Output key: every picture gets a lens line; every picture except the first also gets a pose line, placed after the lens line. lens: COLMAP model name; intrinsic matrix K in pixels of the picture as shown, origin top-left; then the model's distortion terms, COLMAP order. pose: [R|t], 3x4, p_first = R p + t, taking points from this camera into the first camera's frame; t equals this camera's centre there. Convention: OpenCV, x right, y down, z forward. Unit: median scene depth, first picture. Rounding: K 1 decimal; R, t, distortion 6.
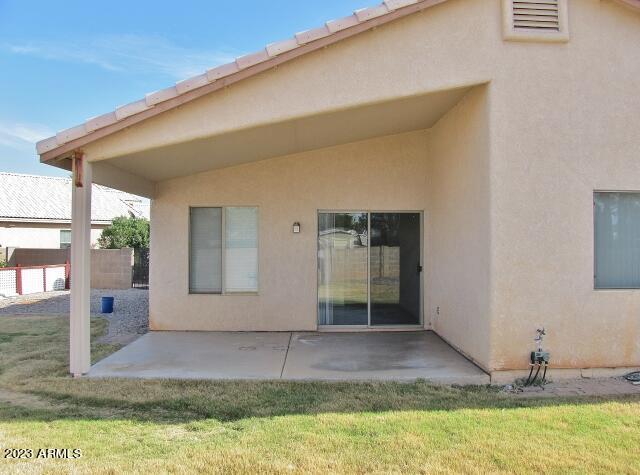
lens RADIAL K [[549.1, 0, 329.9], [0, 549.1, 236.6], [0, 0, 1]] dist [-0.176892, 0.187602]
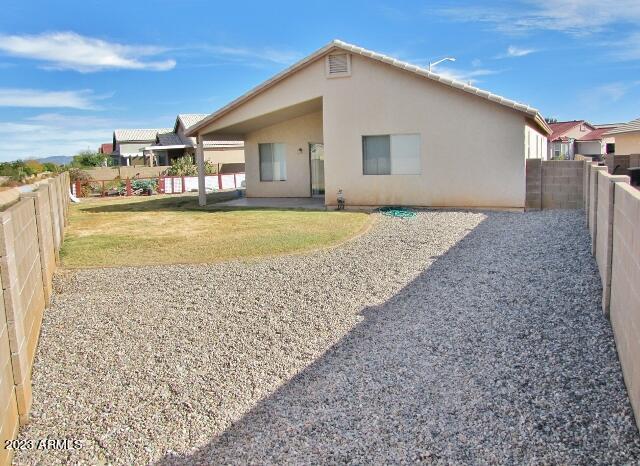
lens RADIAL K [[557.0, 0, 320.0], [0, 557.0, 233.0], [0, 0, 1]] dist [-0.129452, 0.002728]
pose [[0.898772, 0.028826, -0.437468, 1.015820], [0.040835, 0.987994, 0.148996, -0.021355], [0.436511, -0.151778, 0.886804, -1.024361]]
